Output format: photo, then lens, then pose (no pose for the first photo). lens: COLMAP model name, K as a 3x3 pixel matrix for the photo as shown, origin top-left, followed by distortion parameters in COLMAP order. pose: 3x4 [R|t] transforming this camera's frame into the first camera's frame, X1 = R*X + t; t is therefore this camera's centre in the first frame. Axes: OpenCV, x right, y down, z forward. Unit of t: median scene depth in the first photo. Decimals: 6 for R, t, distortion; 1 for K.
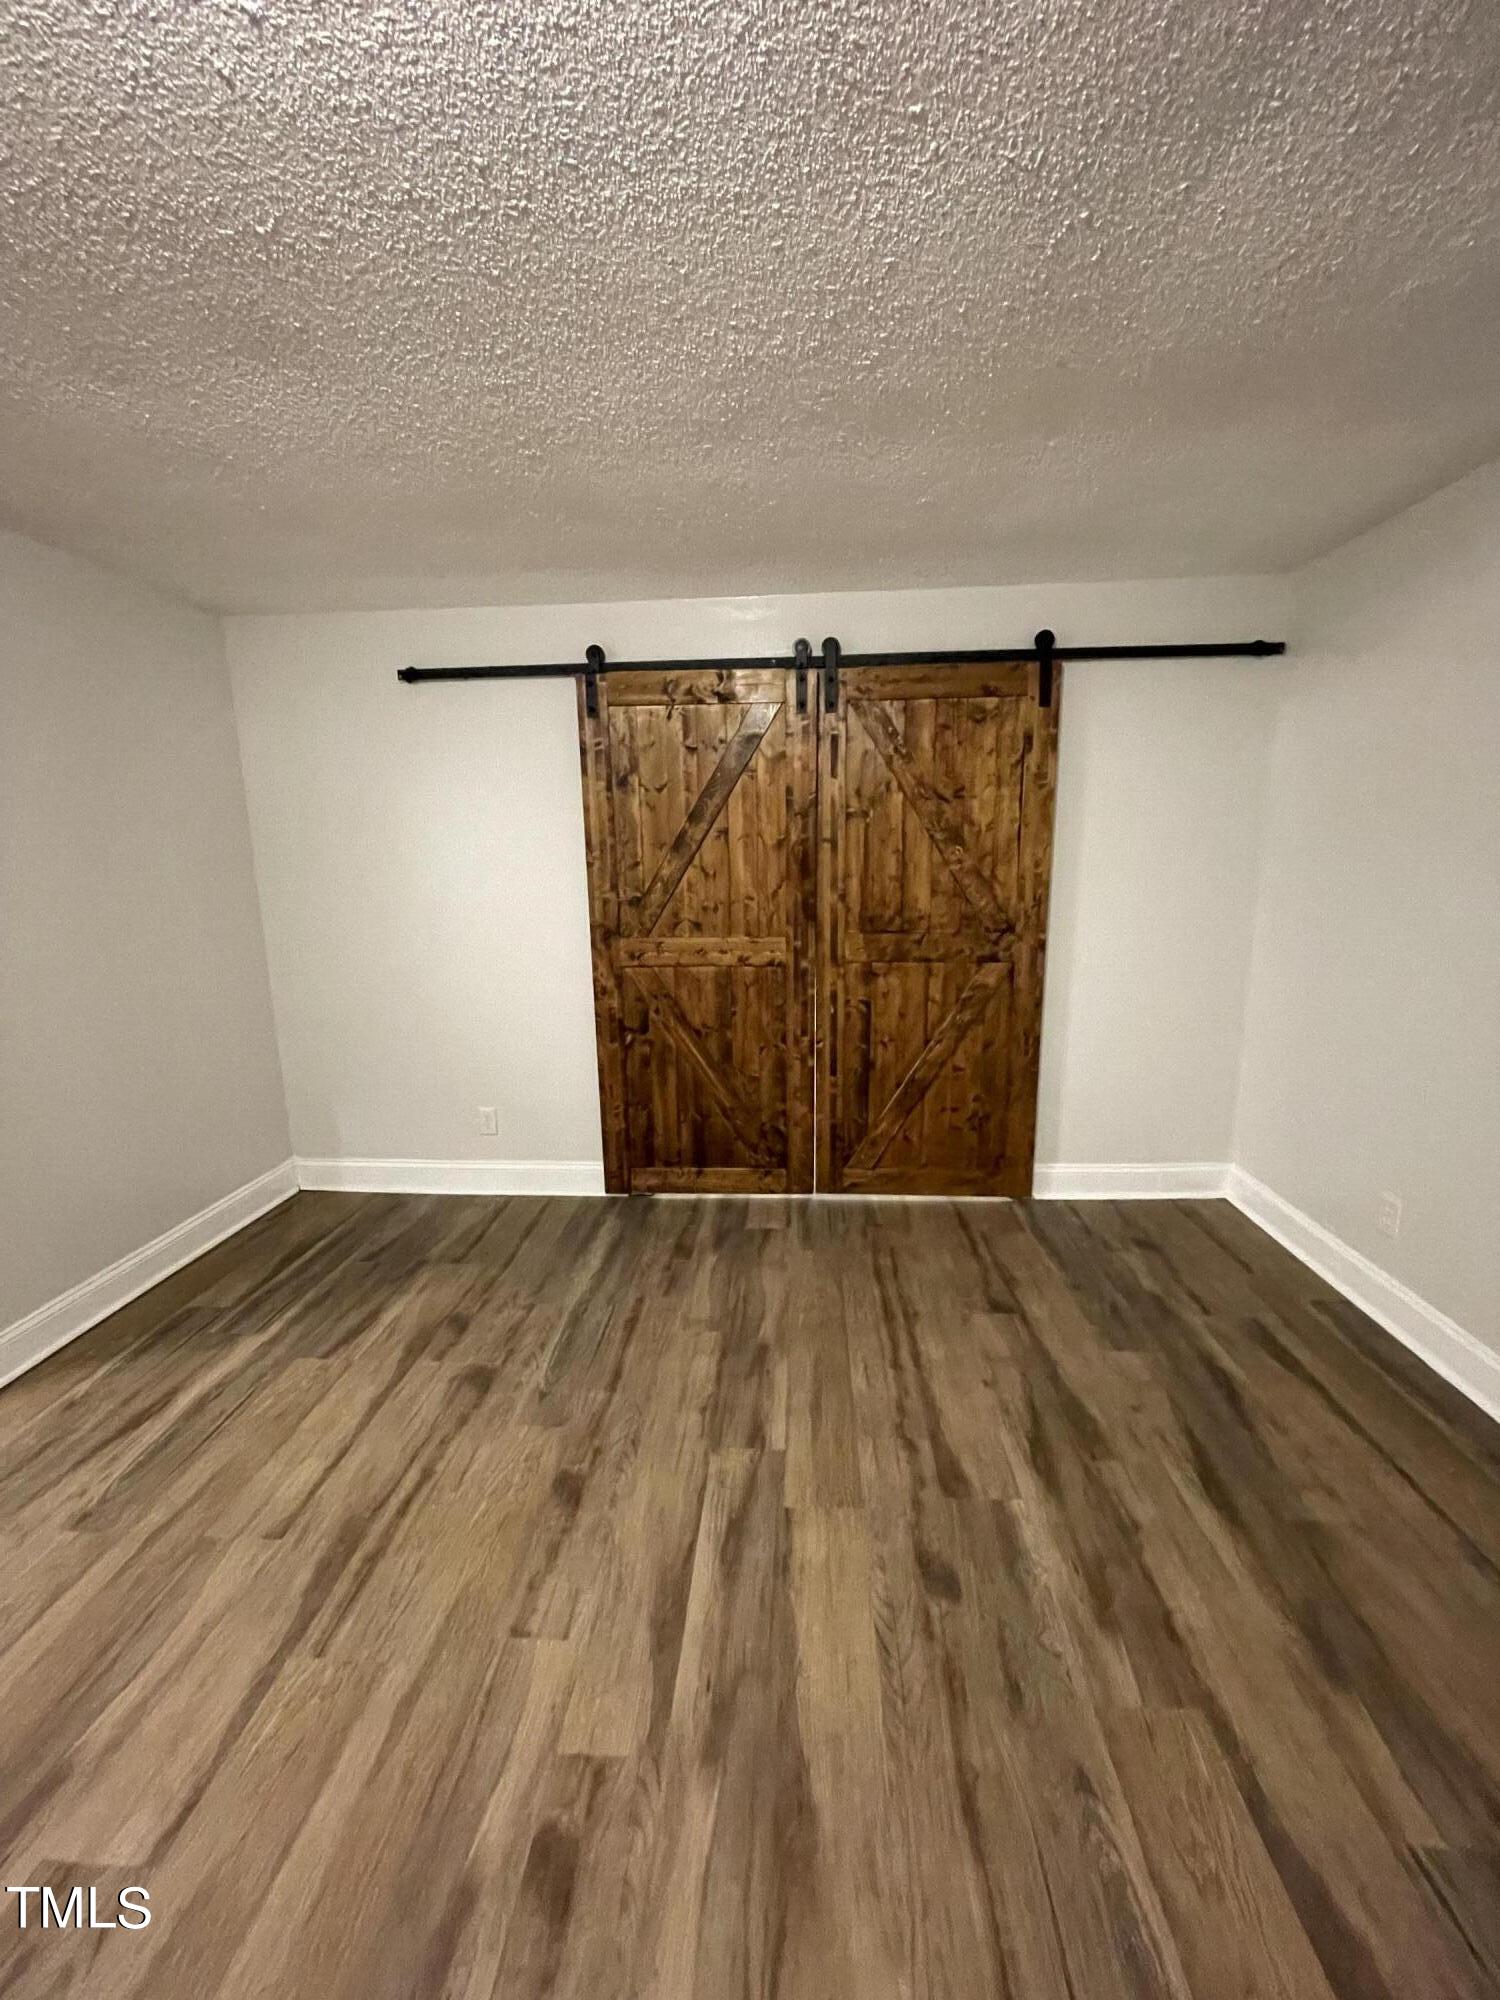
lens RADIAL K [[808.7, 0, 755.0], [0, 808.7, 1005.8], [0, 0, 1]] dist [0.001830, 0.000159]
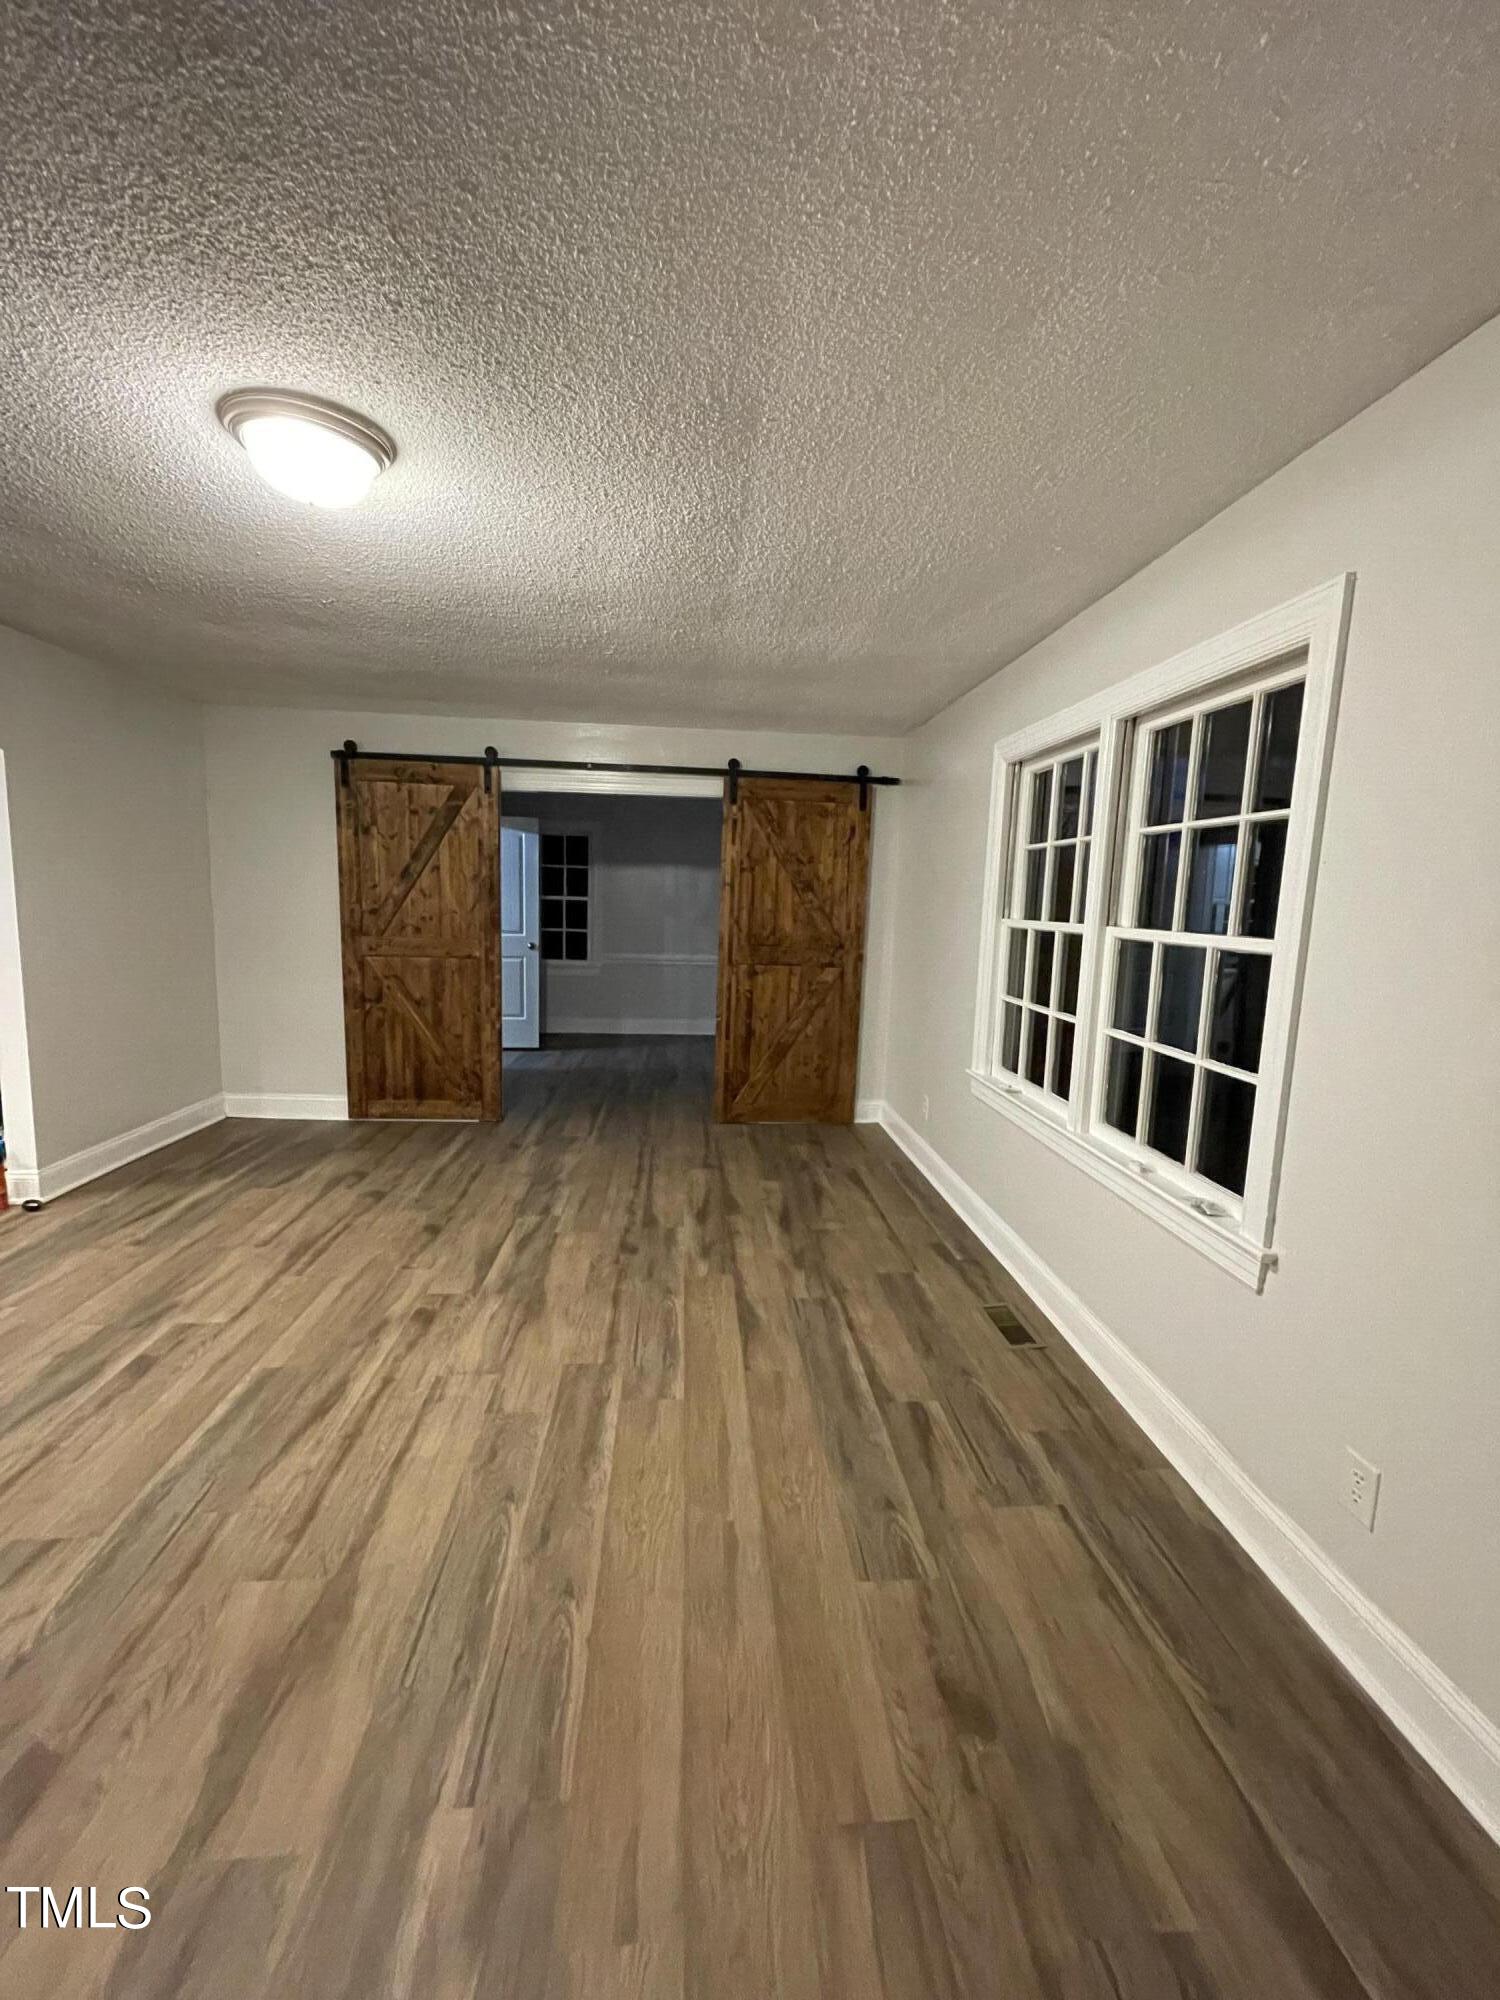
lens RADIAL K [[808.7, 0, 748.4], [0, 808.7, 996.0], [0, 0, 1]] dist [0.001830, 0.000159]
pose [[0.989086, 0.031976, 0.143827, 0.162055], [-0.022138, 0.997337, -0.069487, 0.168896], [-0.145666, 0.065545, 0.987160, -0.787534]]
